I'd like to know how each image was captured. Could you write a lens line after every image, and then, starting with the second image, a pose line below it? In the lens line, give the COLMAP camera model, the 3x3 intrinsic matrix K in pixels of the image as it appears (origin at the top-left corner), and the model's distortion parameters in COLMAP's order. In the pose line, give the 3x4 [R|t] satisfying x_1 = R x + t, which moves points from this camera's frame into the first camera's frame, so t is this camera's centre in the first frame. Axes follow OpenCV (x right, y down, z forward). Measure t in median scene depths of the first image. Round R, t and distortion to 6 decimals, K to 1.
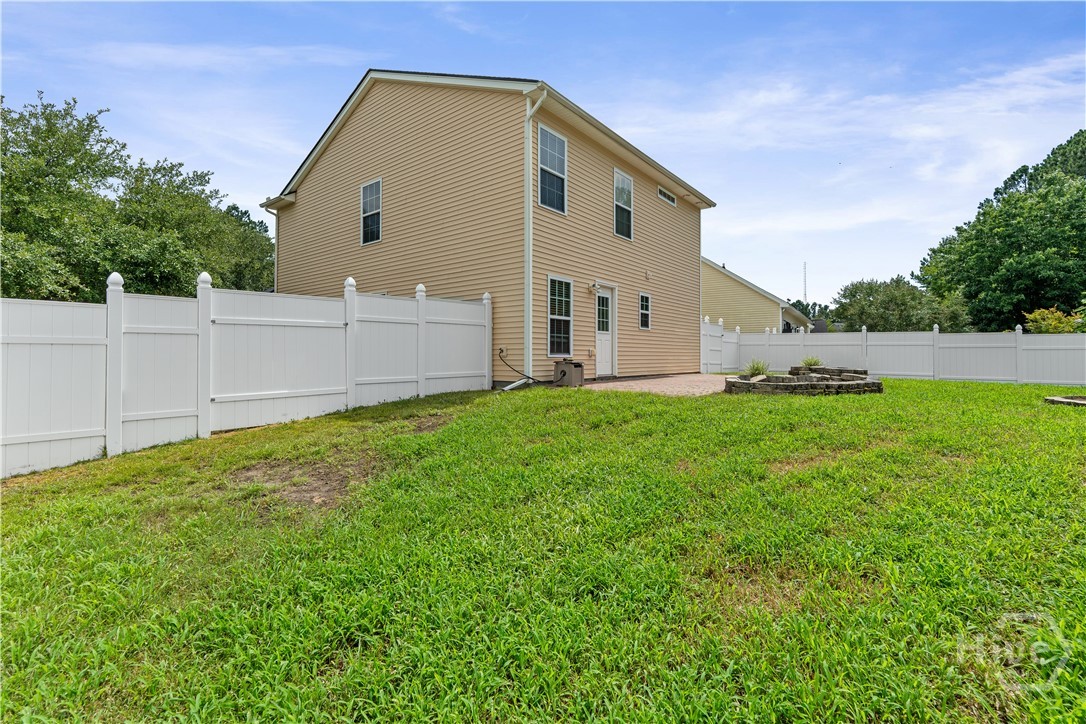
lens RADIAL K [[481.3, 0, 539.0], [0, 481.3, 354.2], [0, 0, 1]] dist [-0.008697, 0.000474]
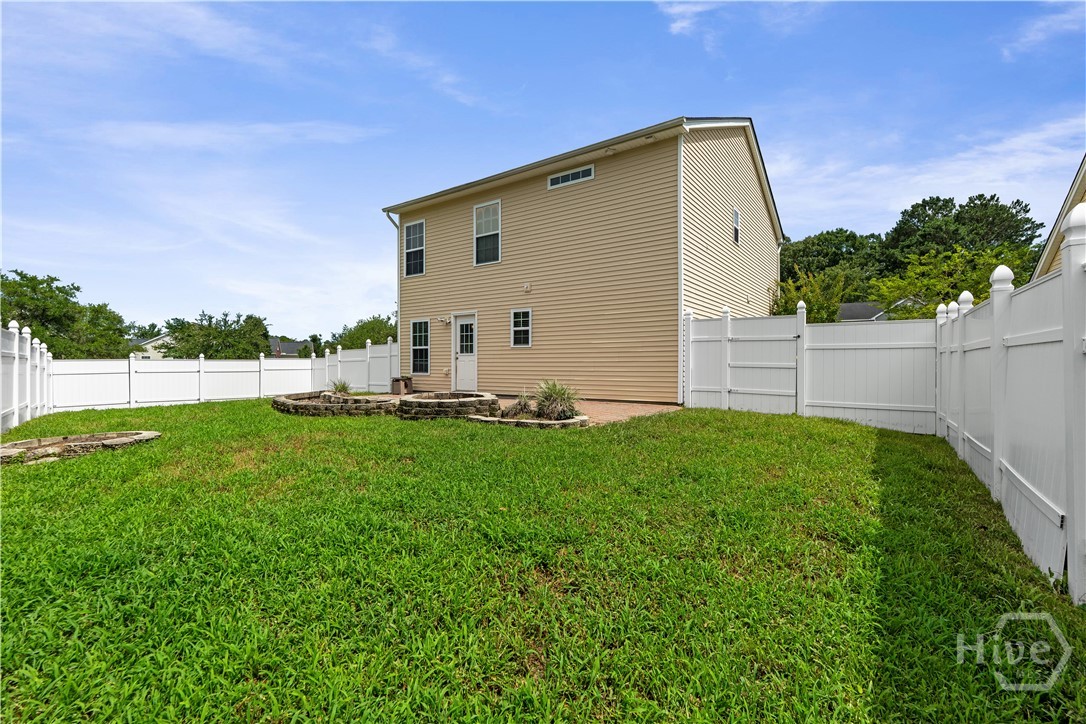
lens RADIAL K [[483.8, 0, 548.3], [0, 483.8, 366.3], [0, 0, 1]] dist [-0.001574, 0.000031]
pose [[0.071761, 0.000222, -0.997422, 1.476602], [0.005982, 0.999982, 0.000653, -0.018066], [0.997404, -0.006013, 0.071758, 1.244232]]
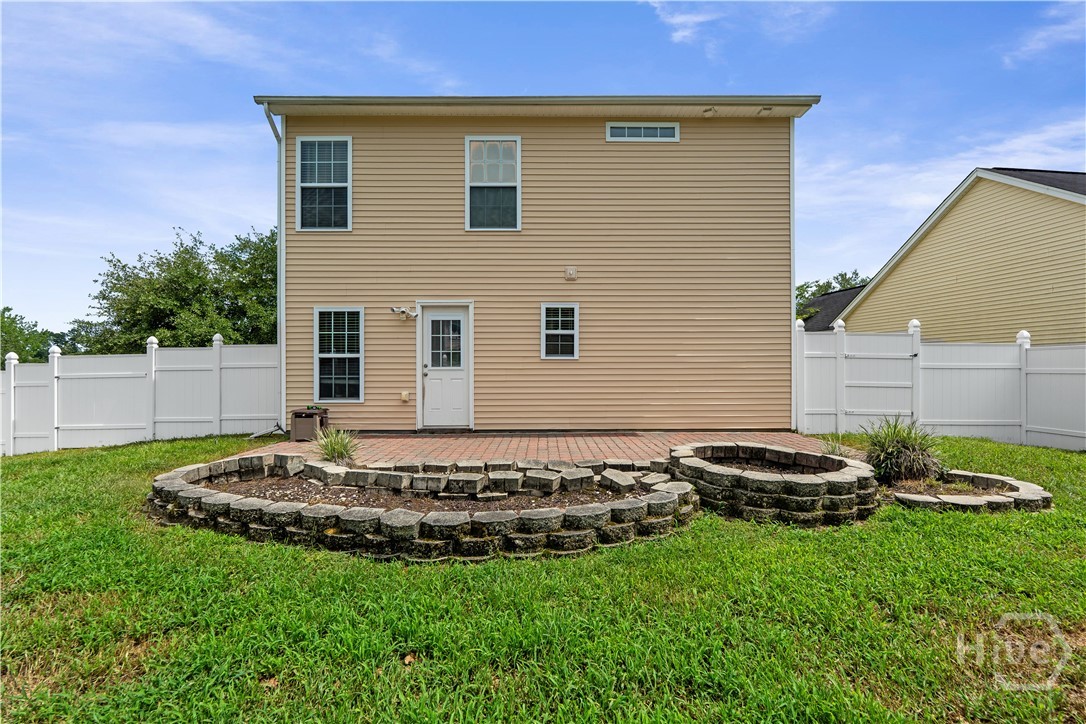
lens RADIAL K [[481.3, 0, 544.2], [0, 481.3, 372.6], [0, 0, 1]] dist [-0.008697, 0.000474]
pose [[0.641312, -0.004043, -0.767270, 0.888140], [0.007853, 0.999968, 0.001295, -0.043216], [0.767240, -0.006855, 0.641323, 0.718409]]
